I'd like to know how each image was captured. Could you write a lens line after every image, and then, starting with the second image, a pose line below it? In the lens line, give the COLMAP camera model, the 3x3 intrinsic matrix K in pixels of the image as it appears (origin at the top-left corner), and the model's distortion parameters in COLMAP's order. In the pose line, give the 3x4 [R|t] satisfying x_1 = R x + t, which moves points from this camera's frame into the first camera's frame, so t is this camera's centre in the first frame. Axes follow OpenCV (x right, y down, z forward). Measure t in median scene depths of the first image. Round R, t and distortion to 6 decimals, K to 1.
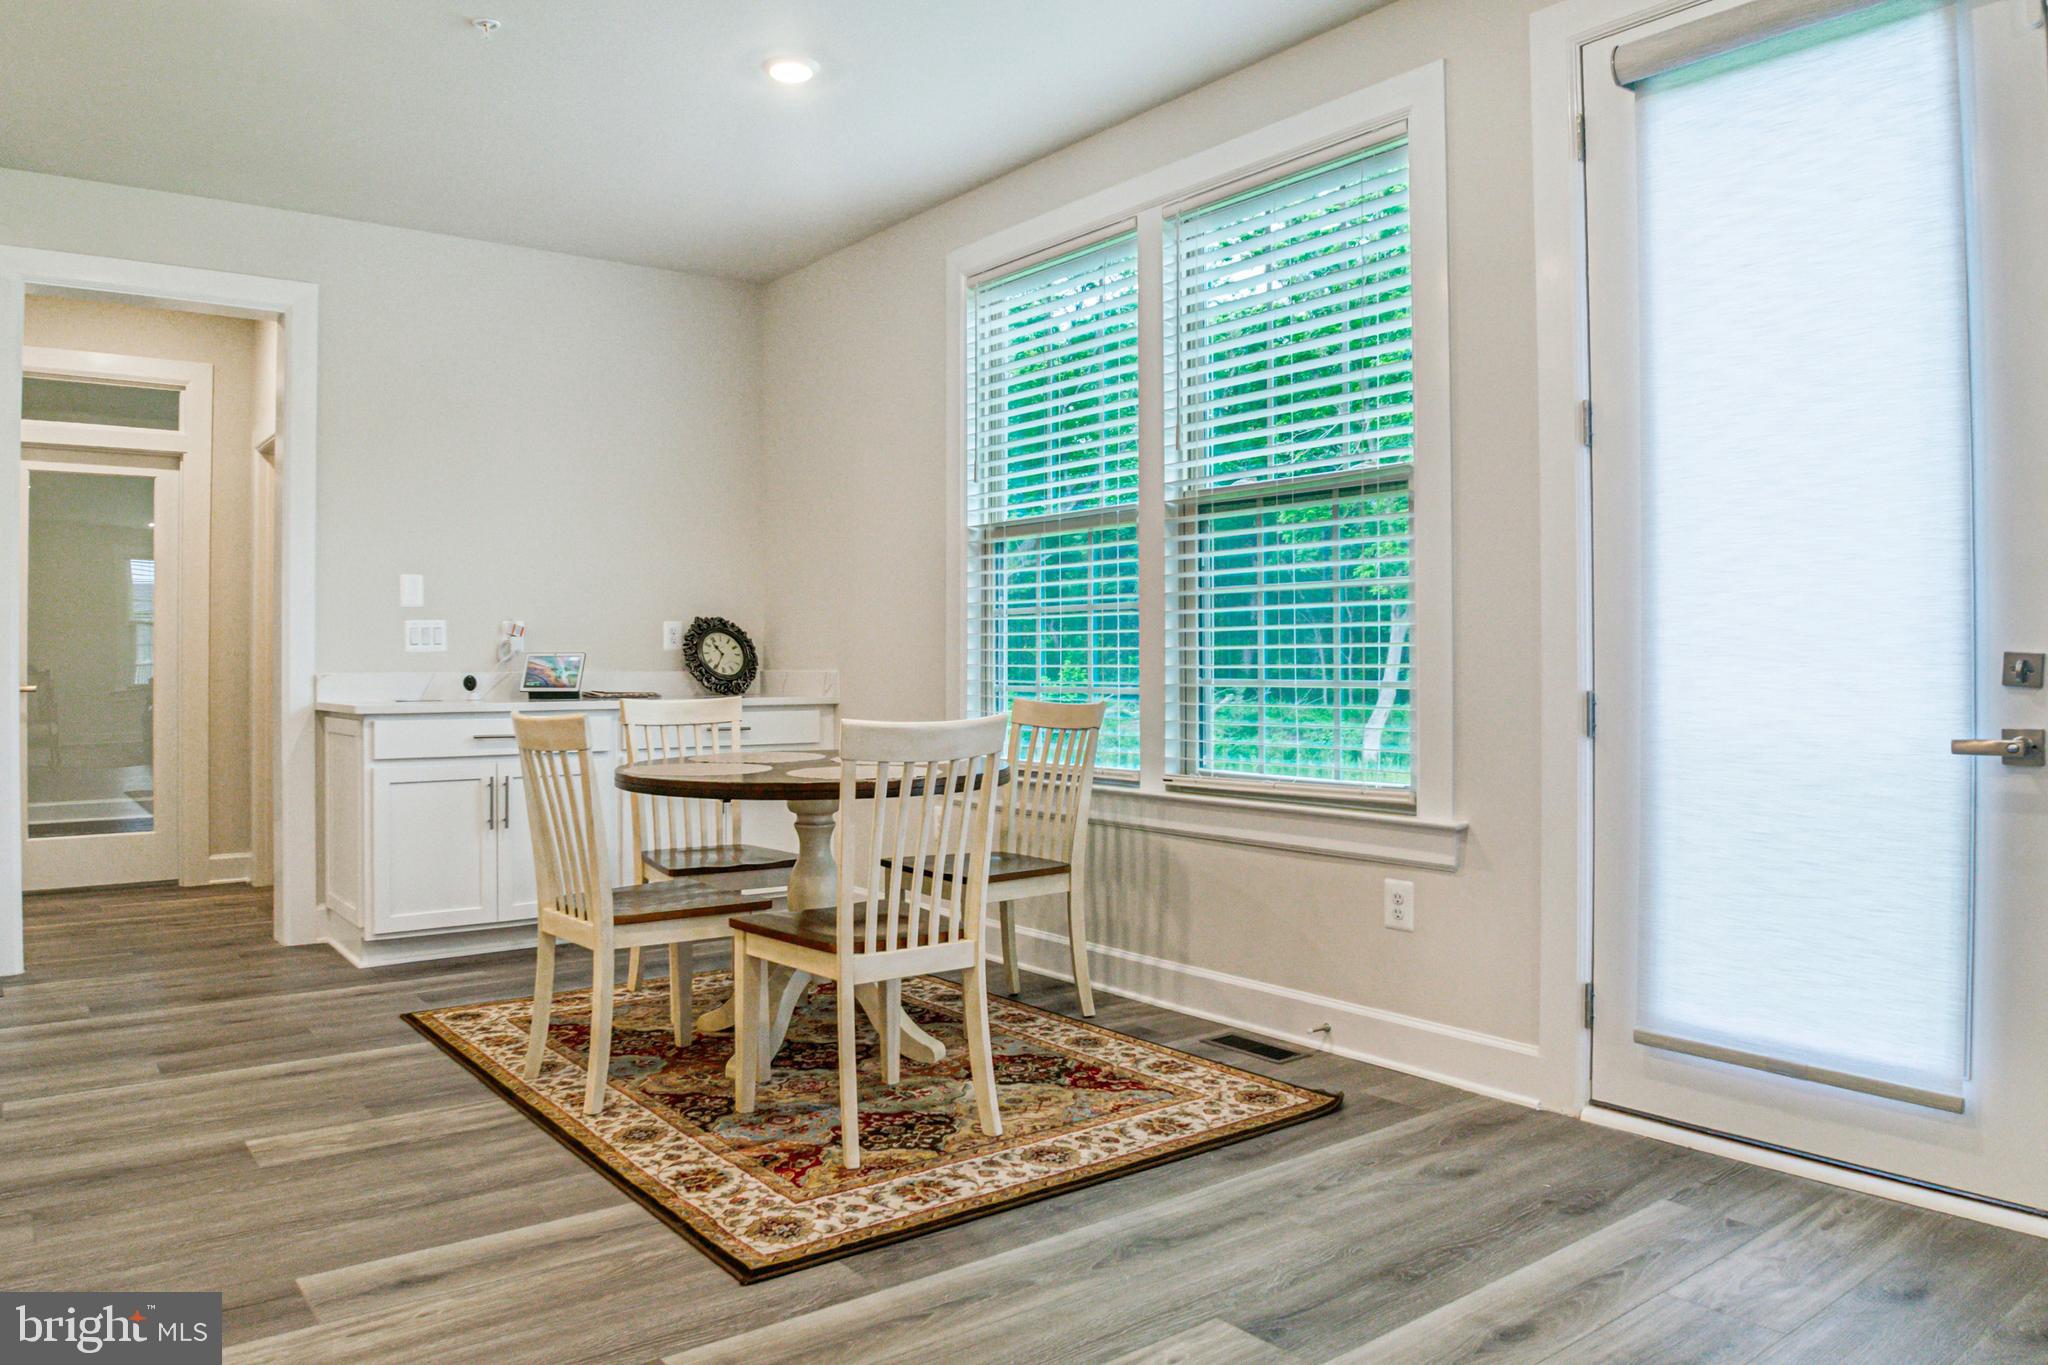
lens RADIAL K [[1399.3, 0, 919.7], [0, 1399.3, 659.9], [0, 0, 1]] dist [-0.067383, 0.009113]
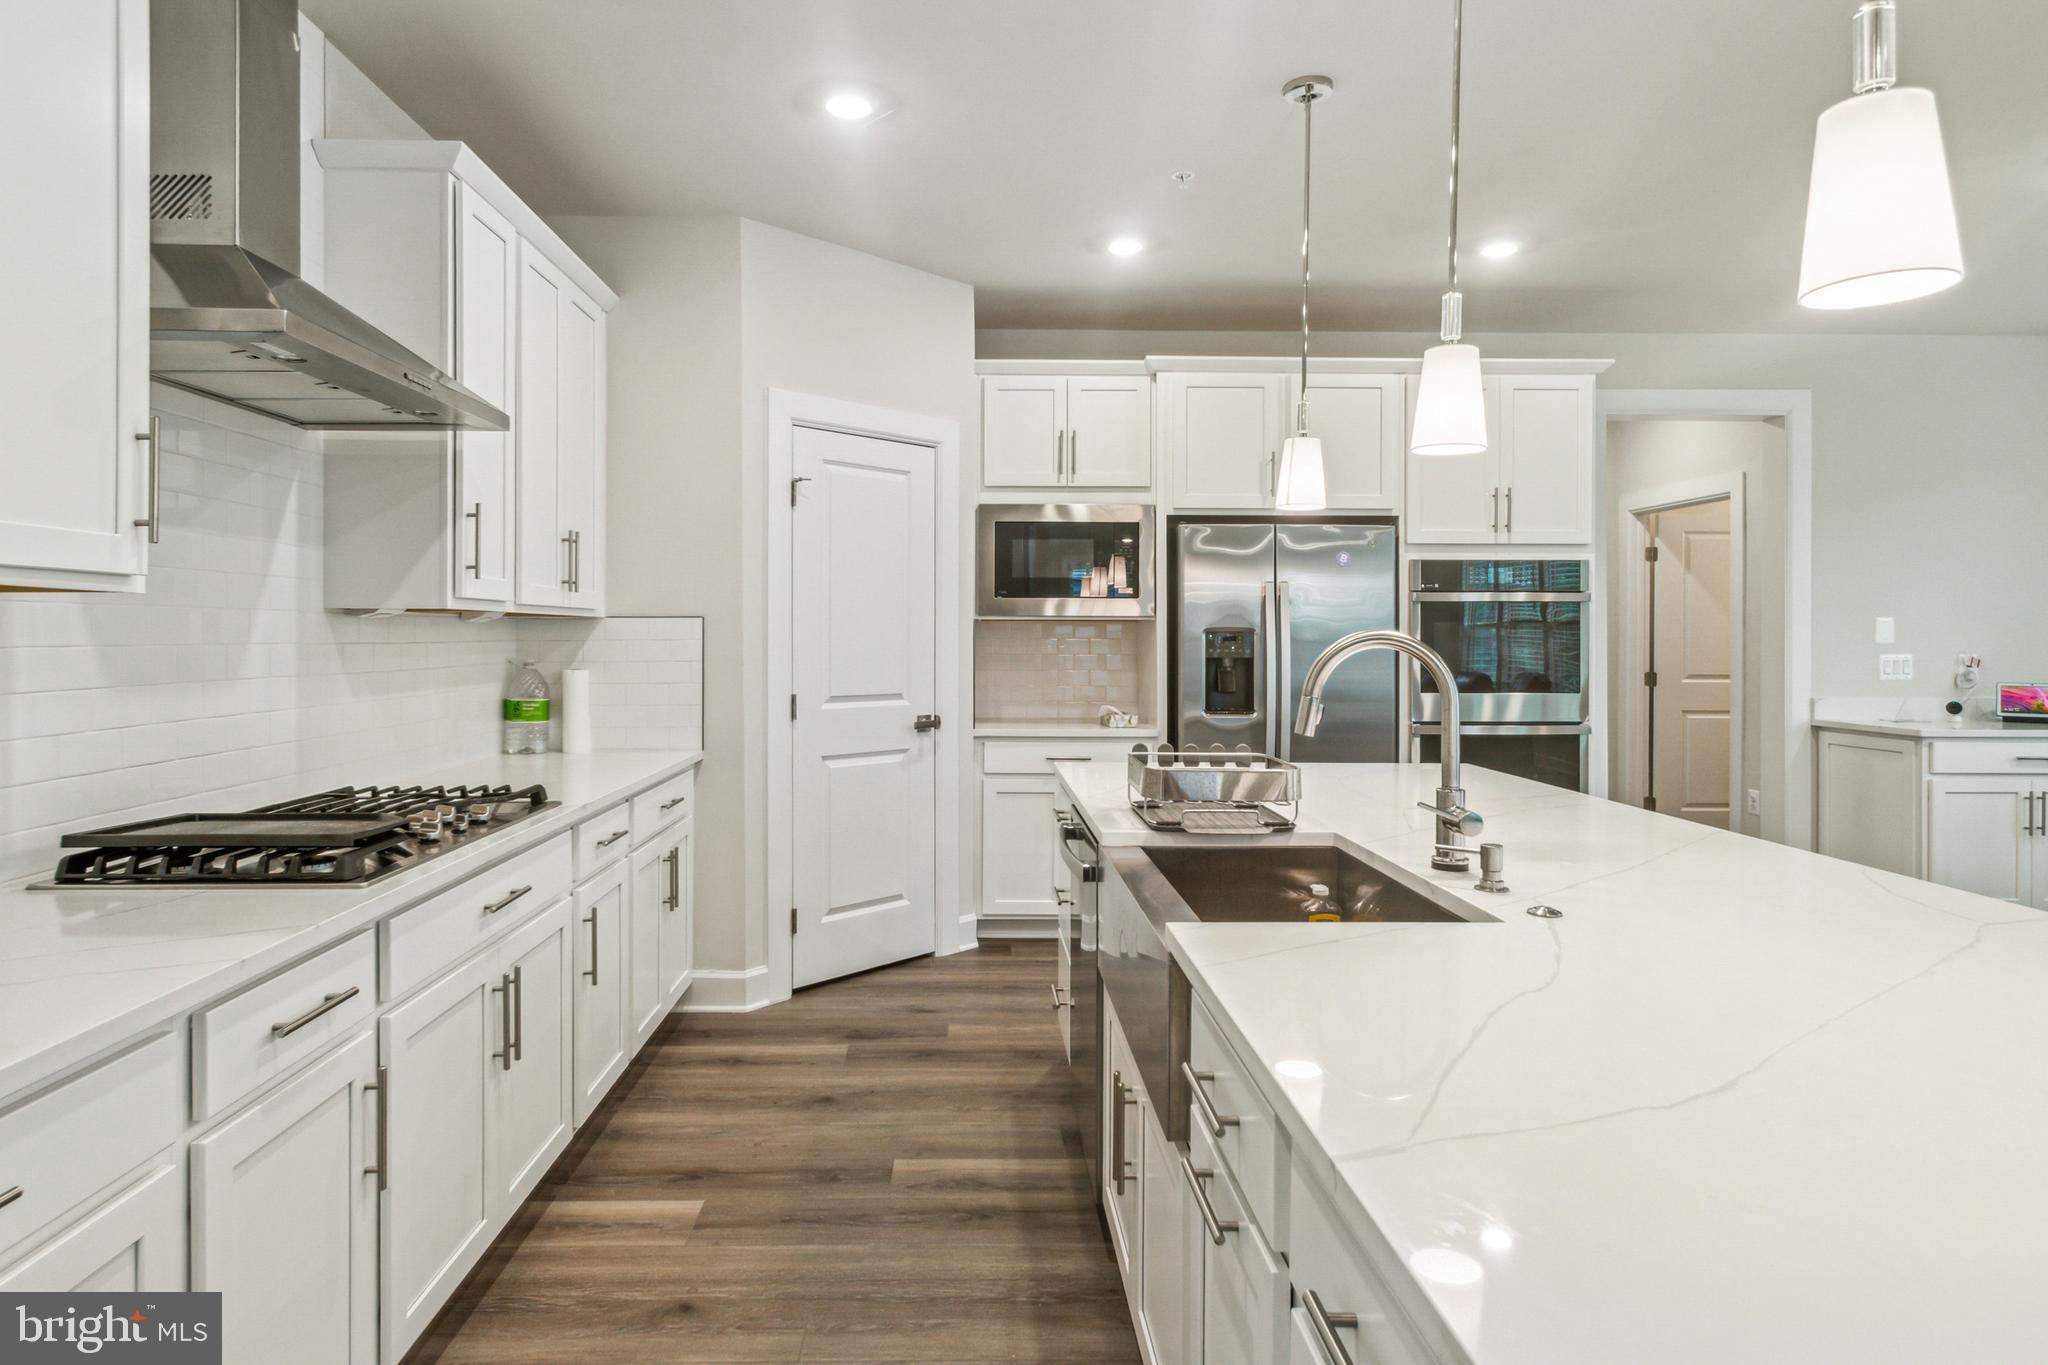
lens RADIAL K [[1160.6, 0, 981.5], [0, 1160.6, 634.2], [0, 0, 1]] dist [0.004159, -0.002038]
pose [[0.830888, 0.005759, -0.556410, -0.748013], [-0.005070, 0.999983, 0.002779, -0.073964], [0.556417, 0.000512, 0.830903, -0.502874]]
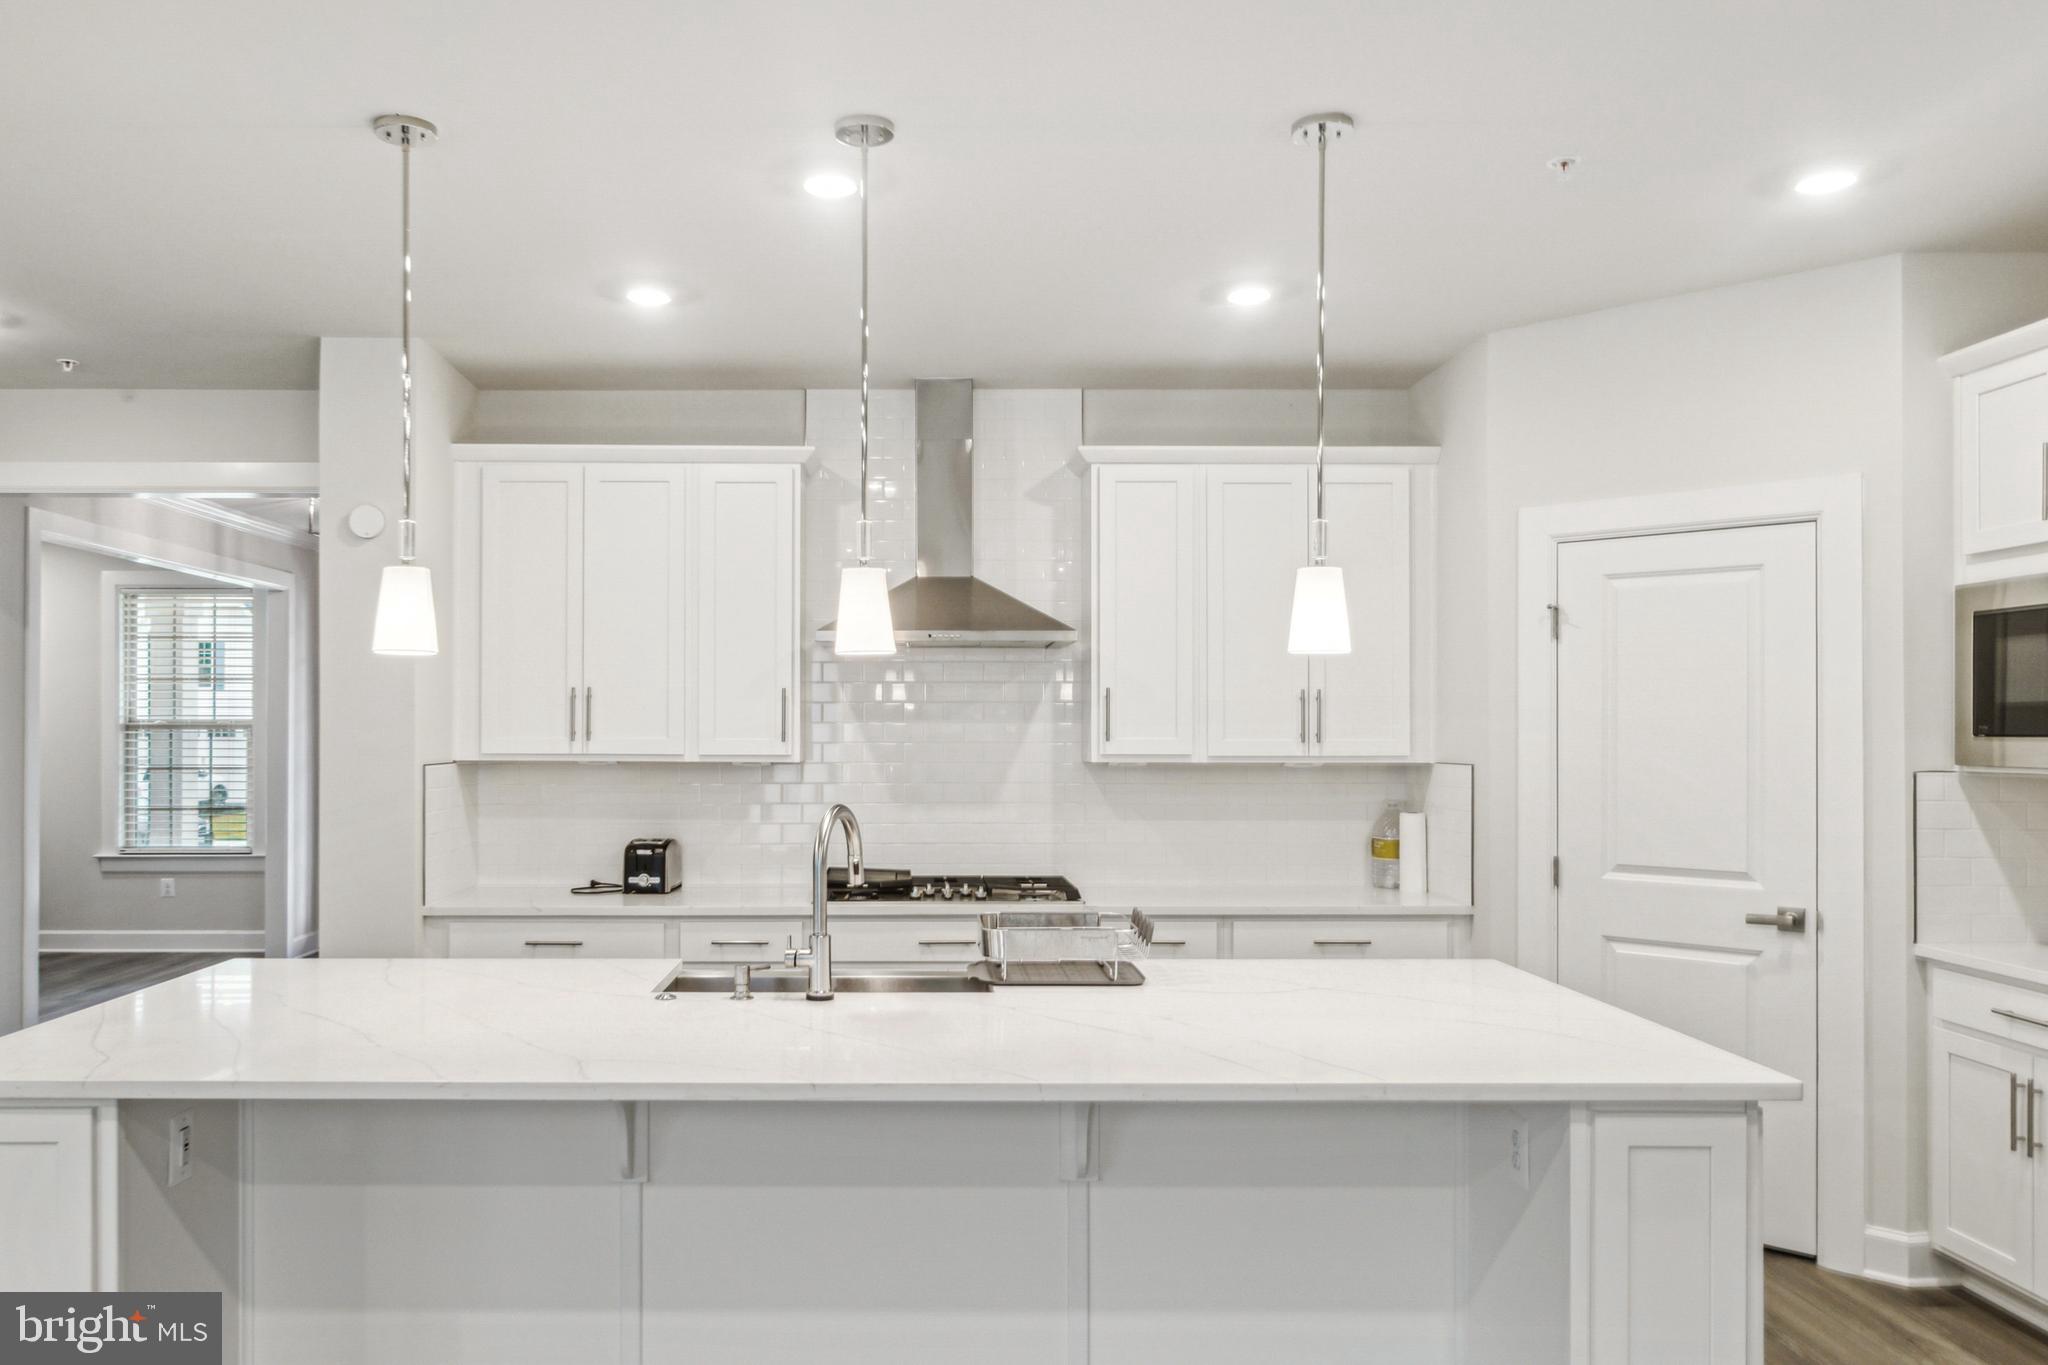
lens RADIAL K [[1497.6, 0, 908.3], [0, 1497.6, 730.8], [0, 0, 1]] dist [-0.007473, 0.004199]
pose [[-0.569202, 0.002404, -0.822194, -0.123050], [0.001520, 0.999997, 0.001872, -0.125798], [0.822197, -0.000184, -0.569204, 0.728594]]
